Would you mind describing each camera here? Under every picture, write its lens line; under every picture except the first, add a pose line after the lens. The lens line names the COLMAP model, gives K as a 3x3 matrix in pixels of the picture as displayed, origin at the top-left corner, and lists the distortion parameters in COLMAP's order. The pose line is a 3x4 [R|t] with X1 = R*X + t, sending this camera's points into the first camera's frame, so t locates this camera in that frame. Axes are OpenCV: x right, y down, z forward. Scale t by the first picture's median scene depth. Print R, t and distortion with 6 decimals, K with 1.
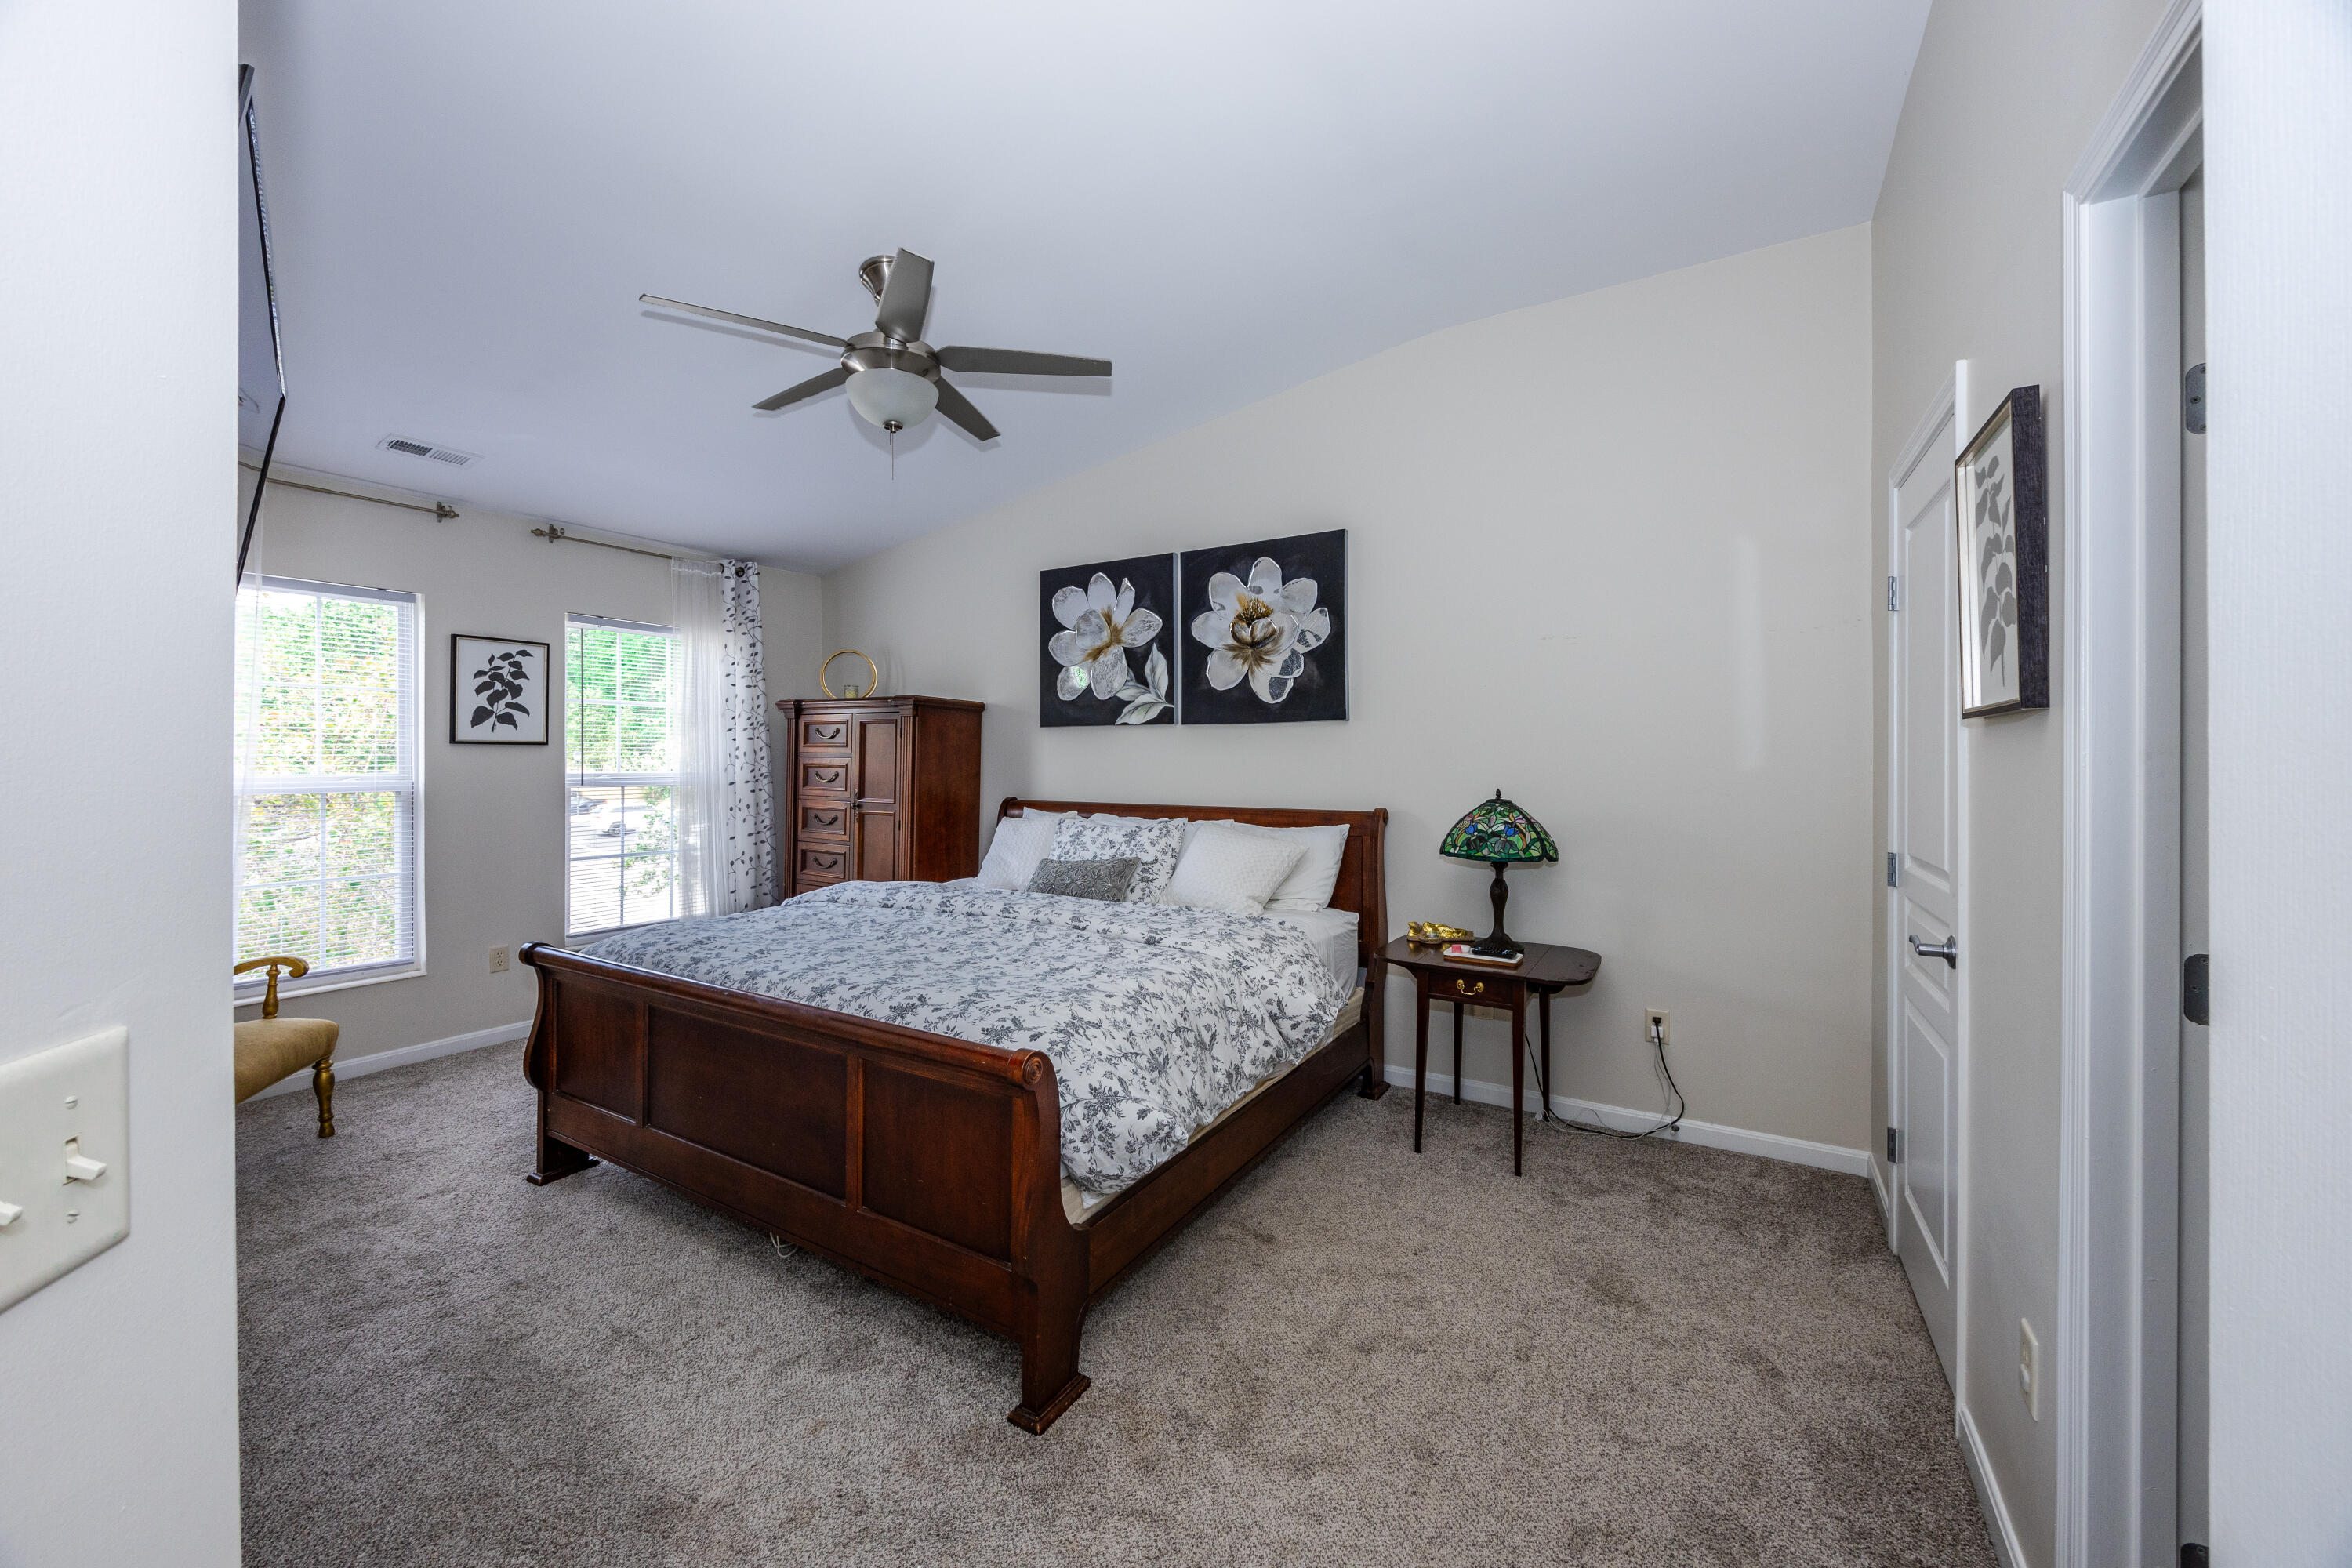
lens RADIAL K [[926.9, 0, 1175.5], [0, 926.9, 752.4], [0, 0, 1]] dist [-0.000906, -0.000064]
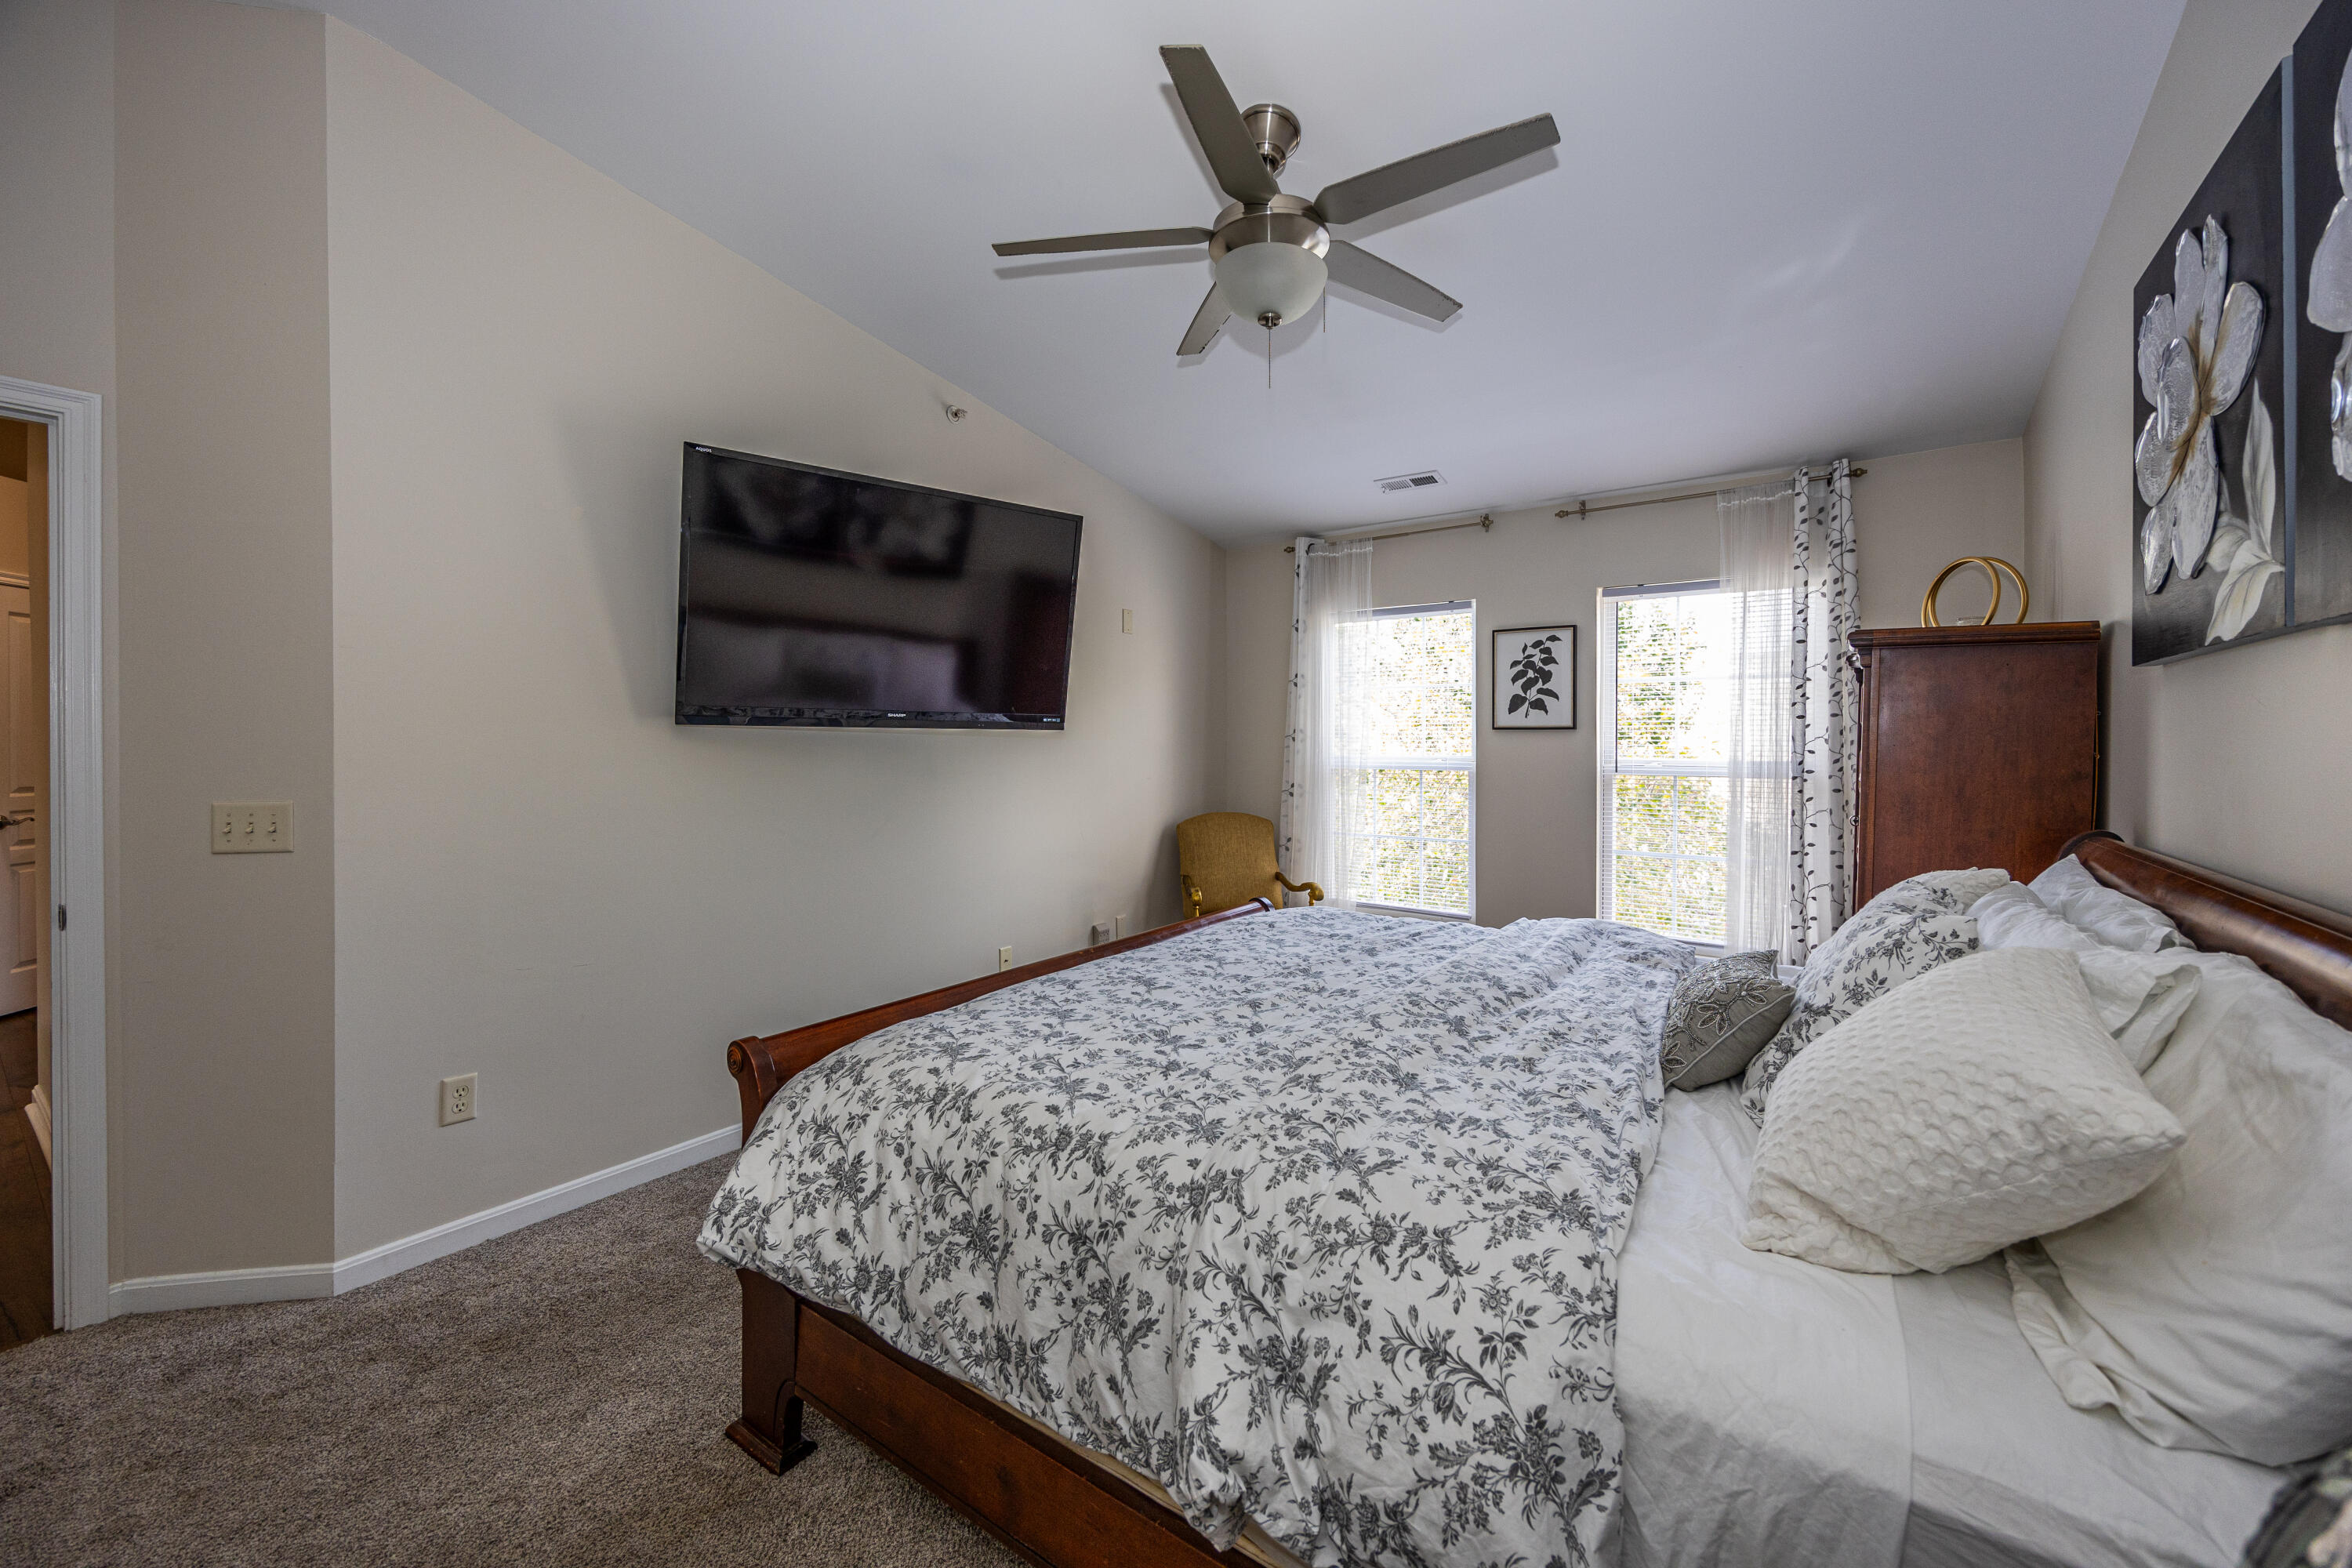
lens RADIAL K [[926.9, 0, 1175.5], [0, 926.9, 752.4], [0, 0, 1]] dist [-0.000906, -0.000064]
pose [[-0.074503, 0.009020, -0.997180, 0.334460], [0.004998, 0.999950, 0.008672, 0.005865], [0.997208, -0.004337, -0.074544, 0.673931]]
